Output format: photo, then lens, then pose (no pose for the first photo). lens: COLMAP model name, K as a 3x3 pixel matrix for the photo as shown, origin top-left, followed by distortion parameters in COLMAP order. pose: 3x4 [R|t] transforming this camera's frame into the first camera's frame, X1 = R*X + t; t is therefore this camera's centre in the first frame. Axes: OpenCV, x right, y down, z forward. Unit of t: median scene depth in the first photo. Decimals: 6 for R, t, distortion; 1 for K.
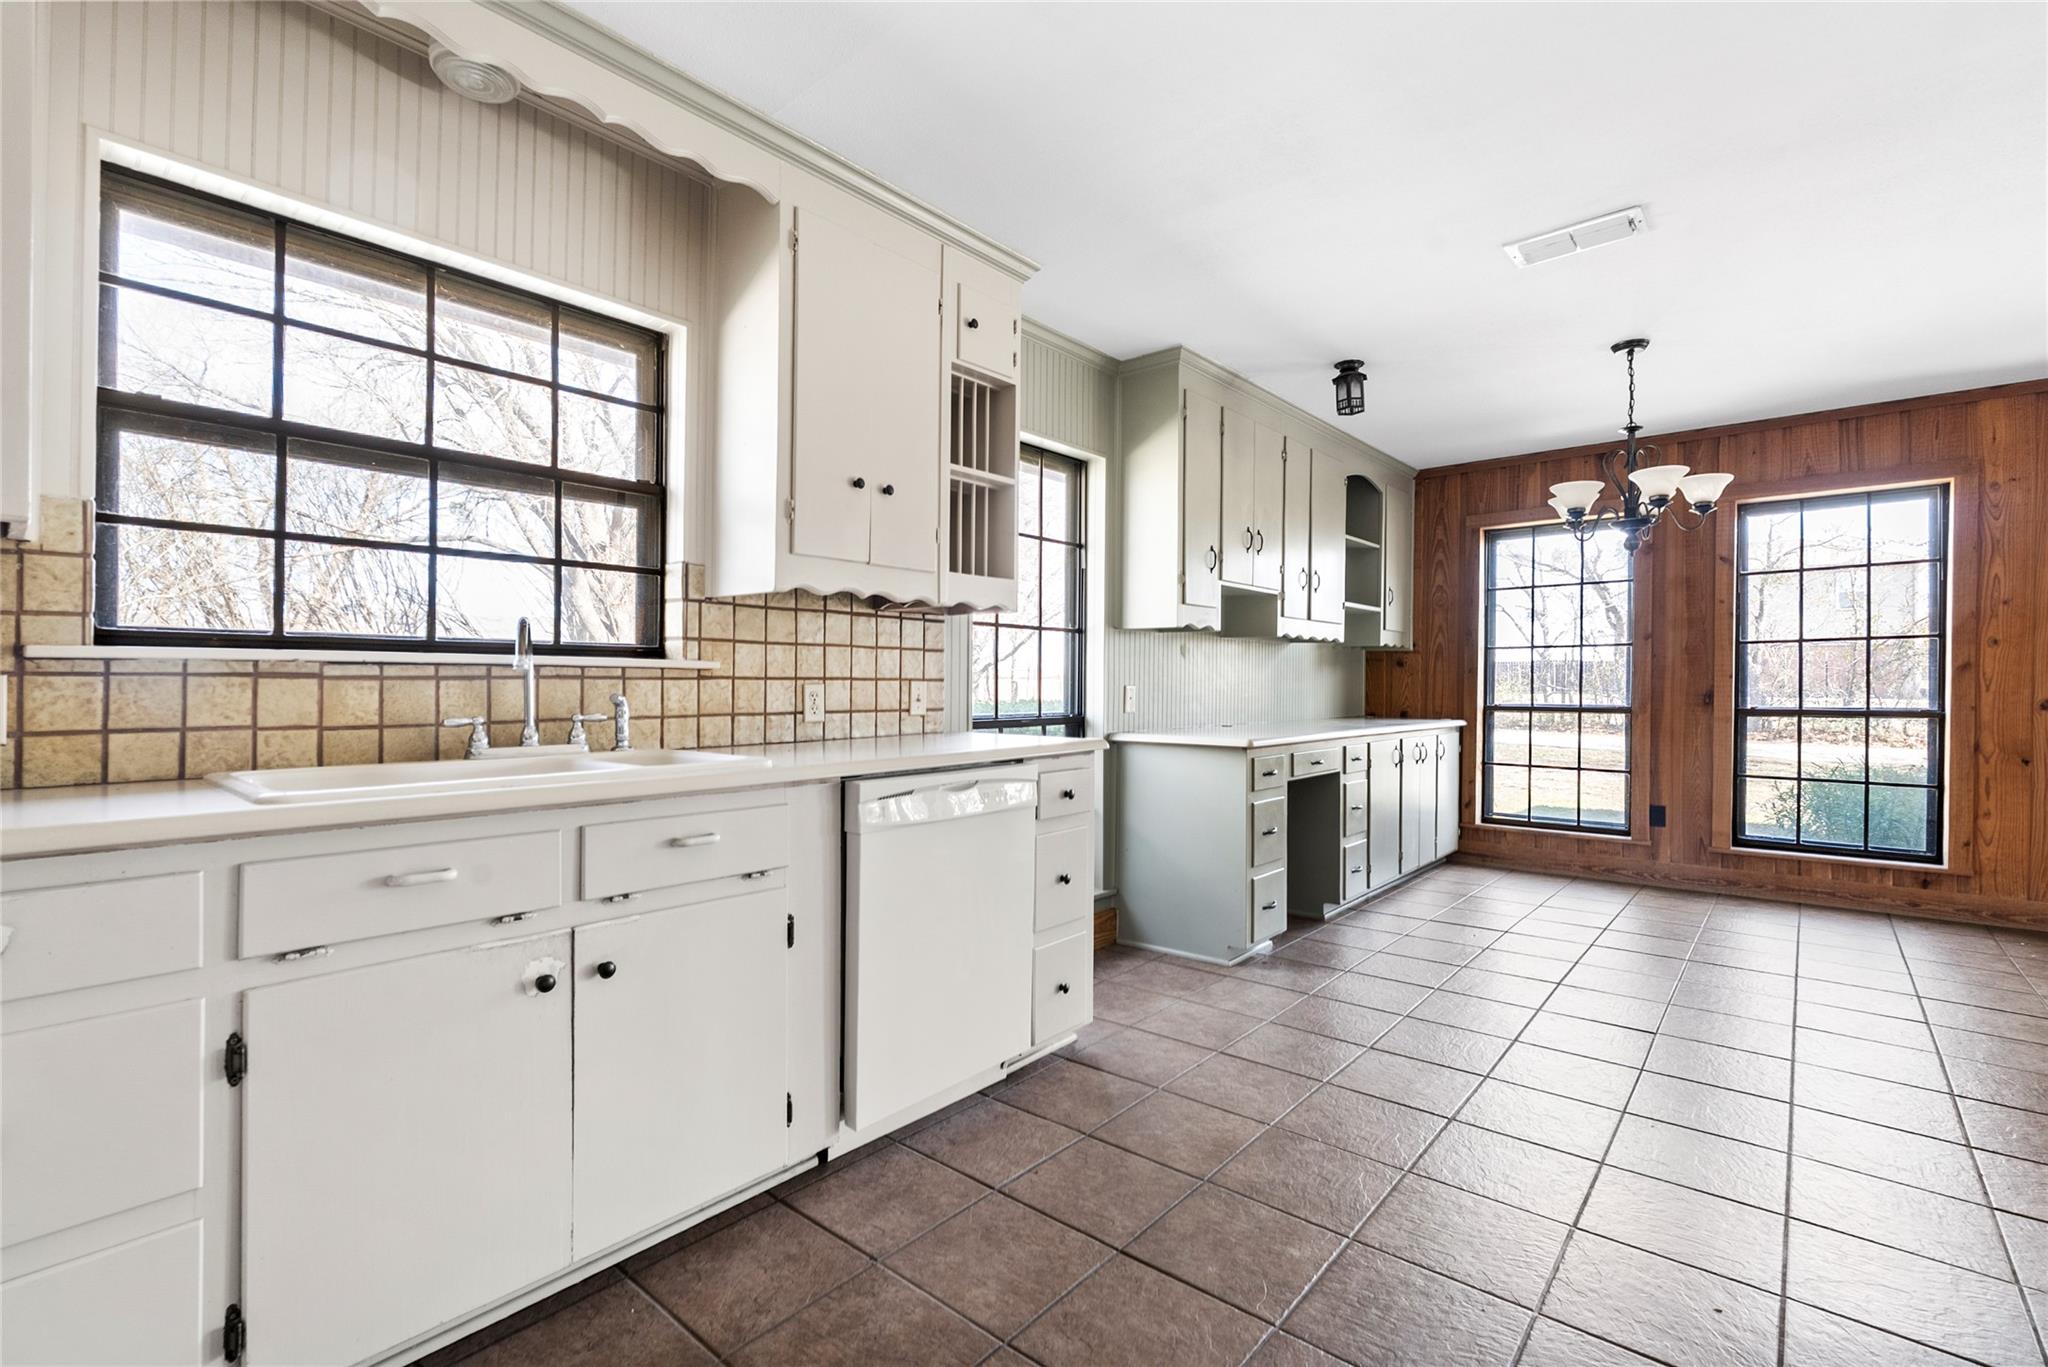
lens RADIAL K [[904.2, 0, 1031.7], [0, 904.2, 671.5], [0, 0, 1]] dist [-0.003080, -0.000024]
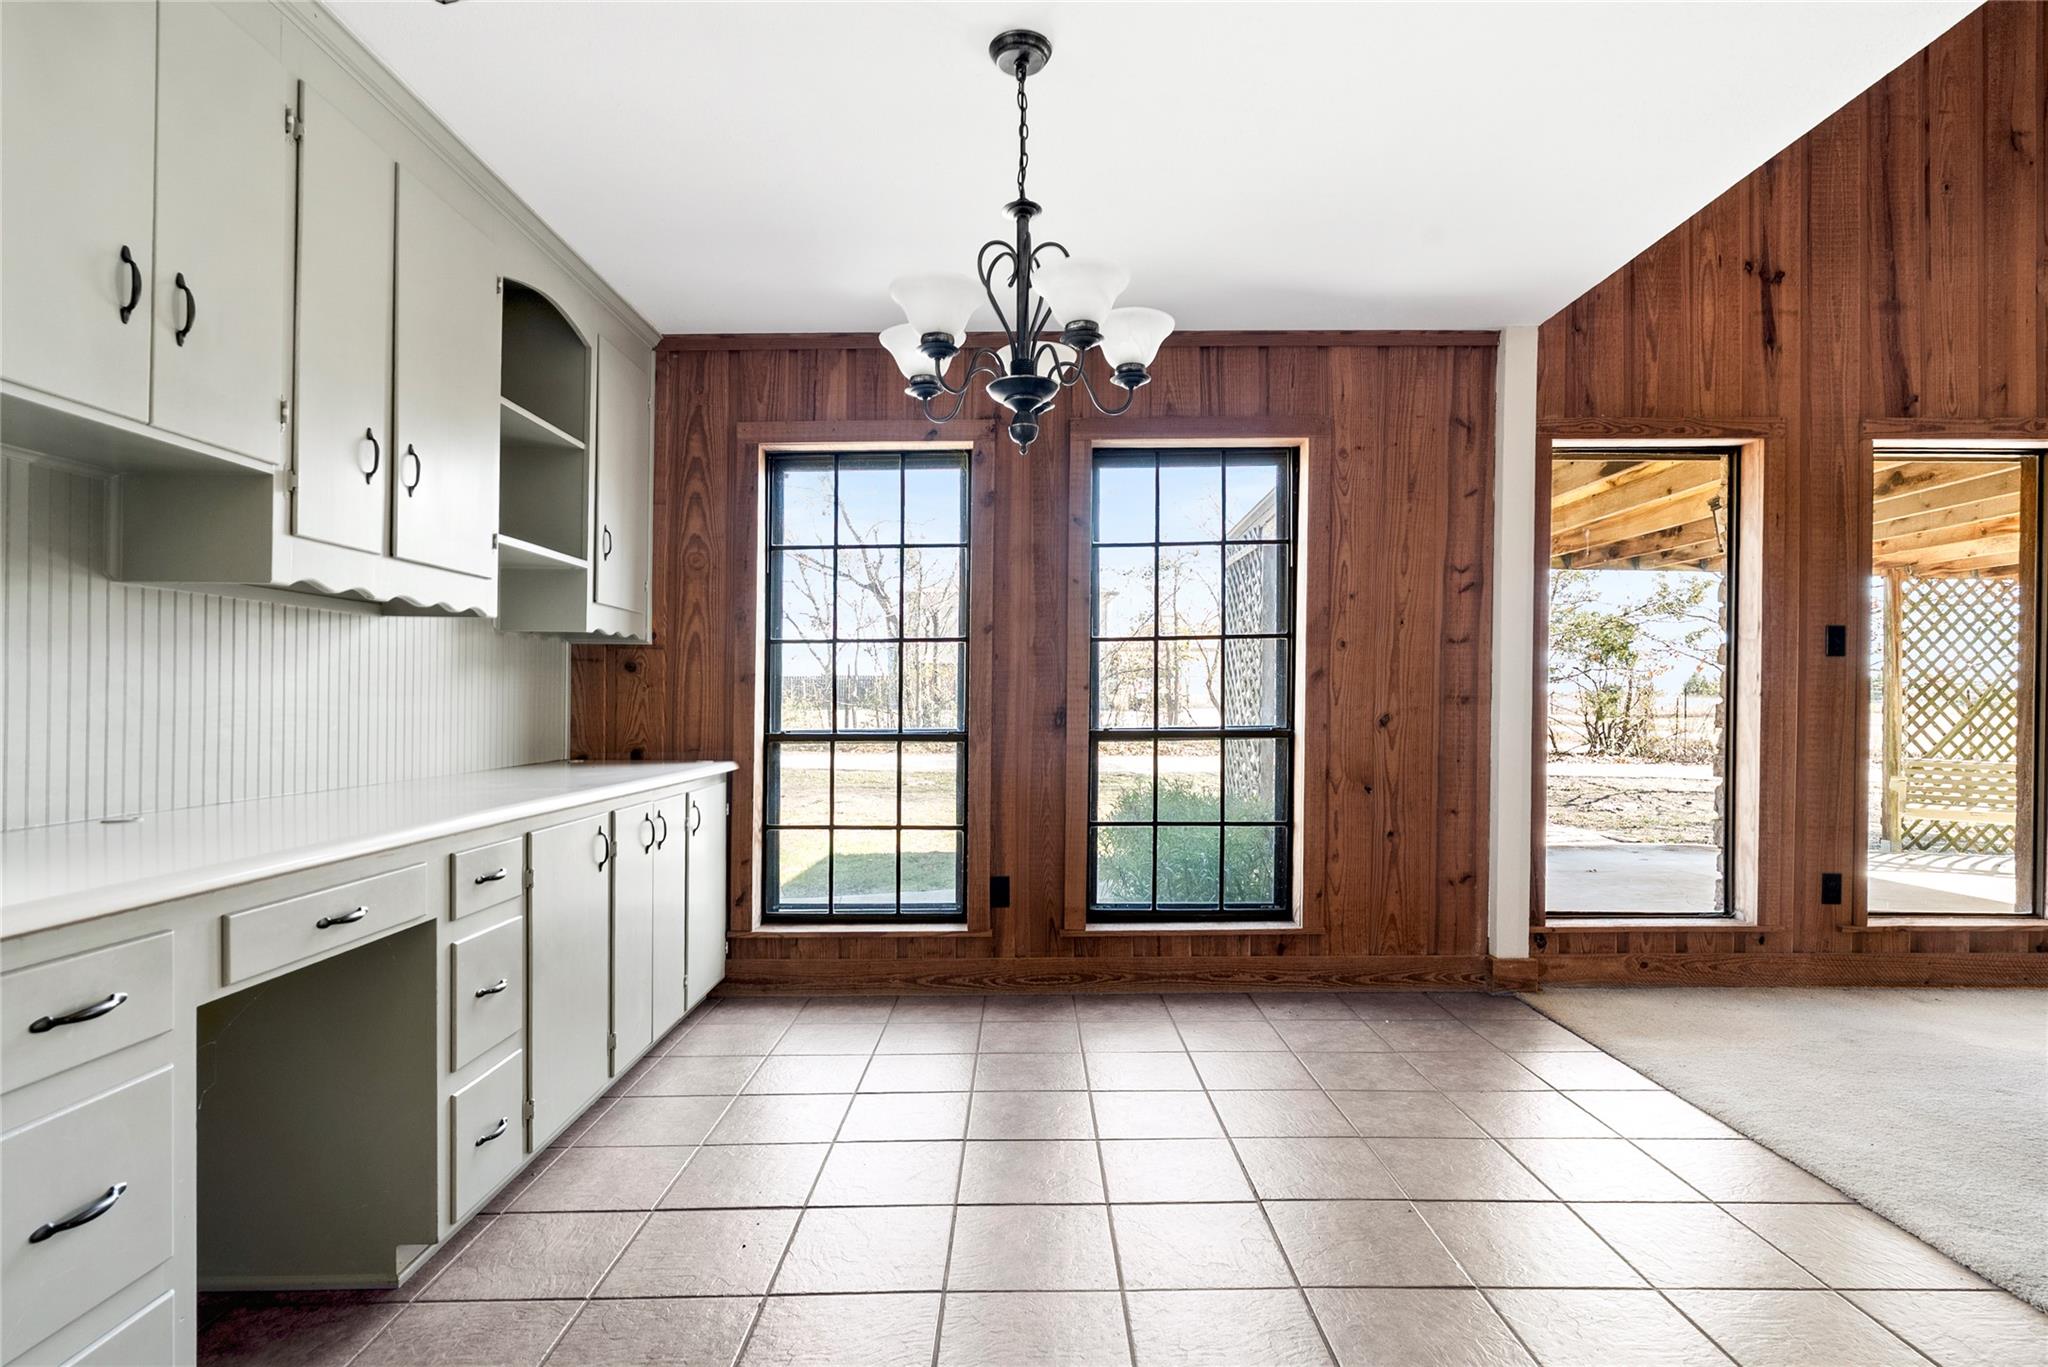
lens RADIAL K [[1028.5, 0, 1029.0], [0, 1028.5, 692.2], [0, 0, 1]] dist [0.000716, -0.000023]
pose [[0.757609, -0.003366, 0.652700, 0.197735], [-0.001038, 0.999979, 0.006362, 0.003942], [-0.652708, -0.005497, 0.757590, 0.387060]]
